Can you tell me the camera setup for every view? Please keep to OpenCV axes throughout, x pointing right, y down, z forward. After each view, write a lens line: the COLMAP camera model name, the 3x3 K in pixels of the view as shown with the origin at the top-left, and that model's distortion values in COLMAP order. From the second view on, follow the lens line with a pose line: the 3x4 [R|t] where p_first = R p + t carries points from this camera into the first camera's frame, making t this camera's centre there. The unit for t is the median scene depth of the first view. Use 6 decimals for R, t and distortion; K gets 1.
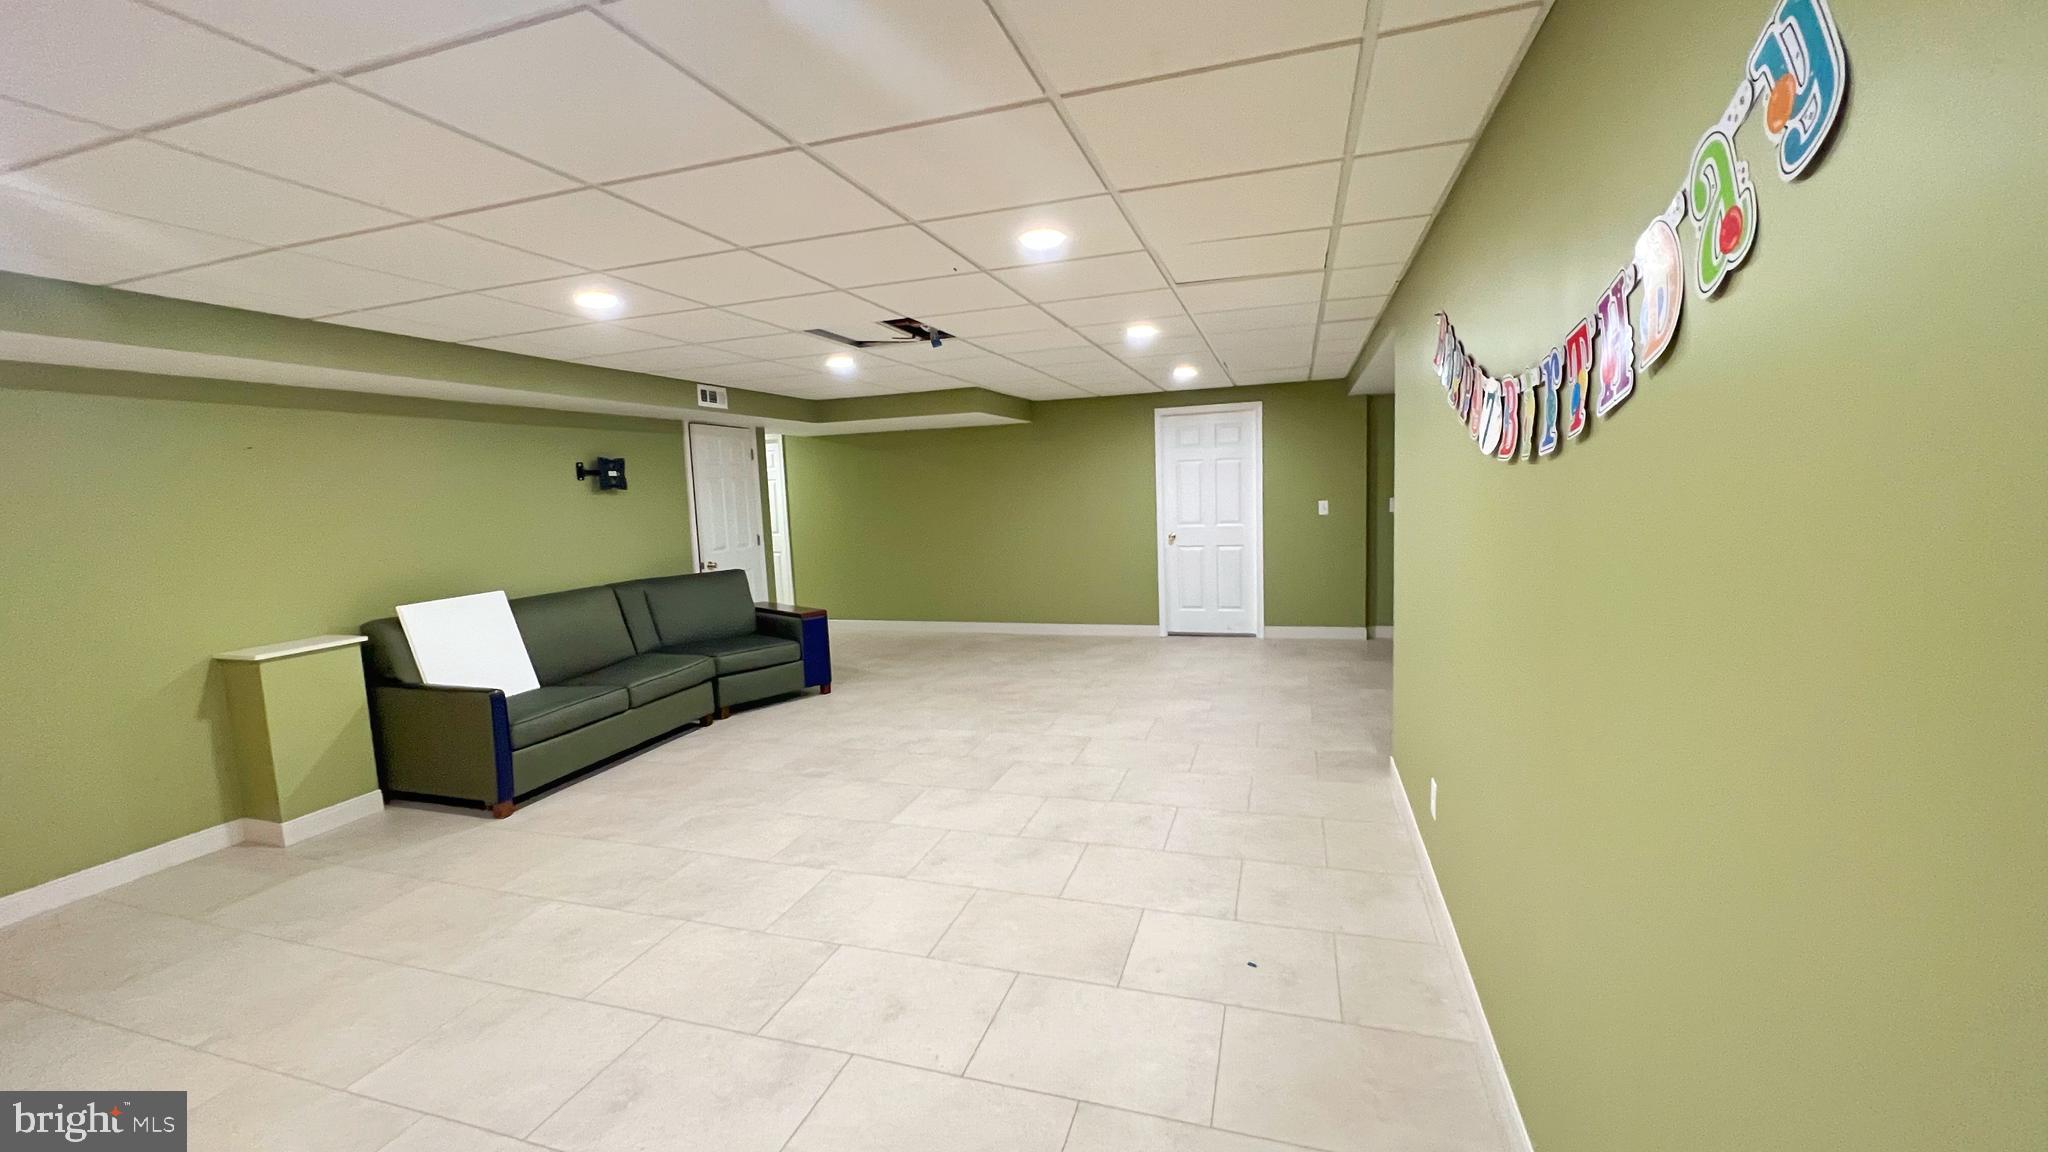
lens RADIAL K [[818.8, 0, 1019.0], [0, 818.8, 567.8], [0, 0, 1]] dist [0.000690, 0.000018]
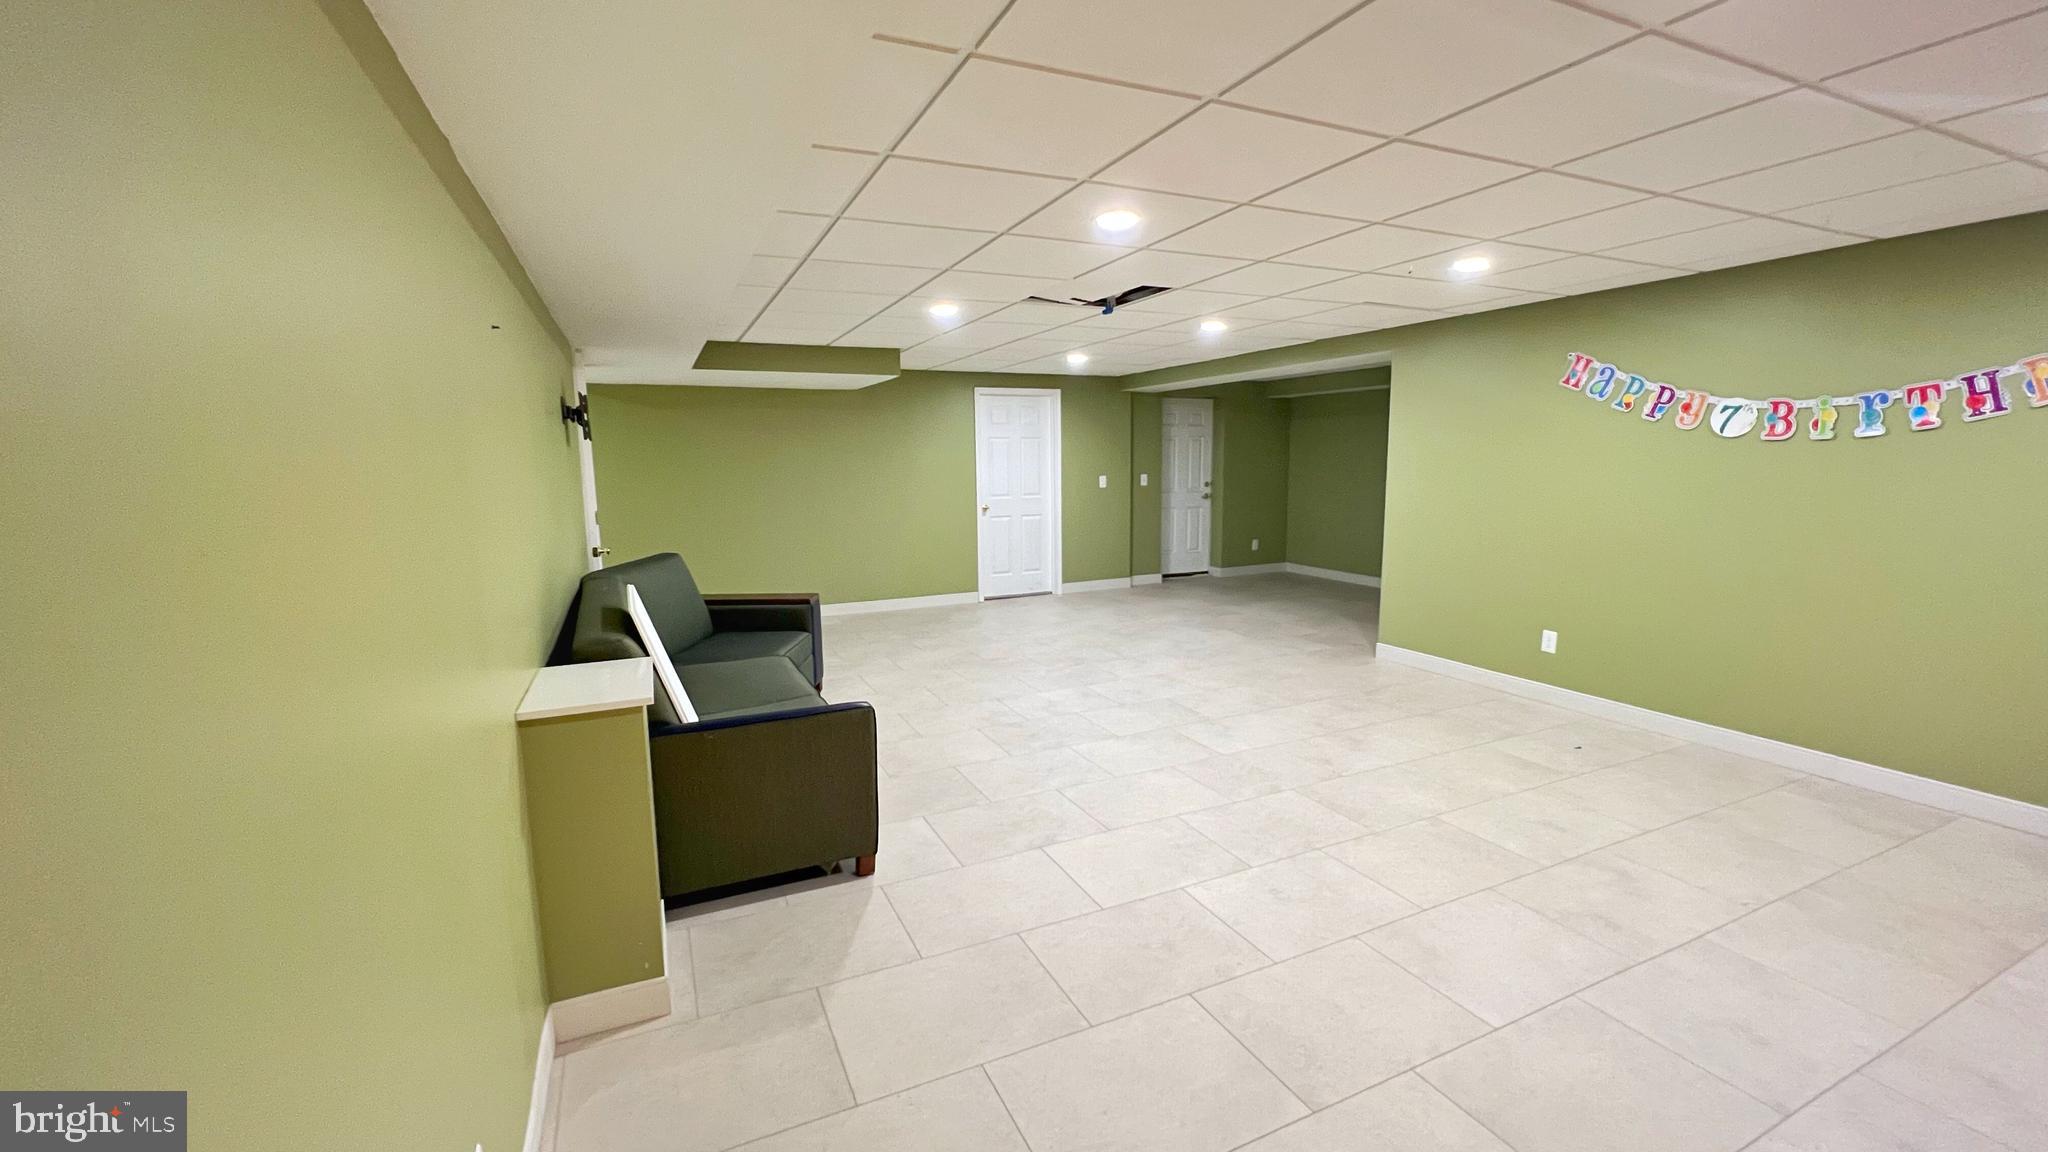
lens RADIAL K [[818.8, 0, 1020.0], [0, 818.8, 583.8], [0, 0, 1]] dist [0.000690, 0.000018]
pose [[0.727700, -0.075446, 0.681733, -0.577549], [0.052452, 0.997143, 0.054363, 0.005387], [-0.683887, -0.003802, 0.729578, 0.206958]]
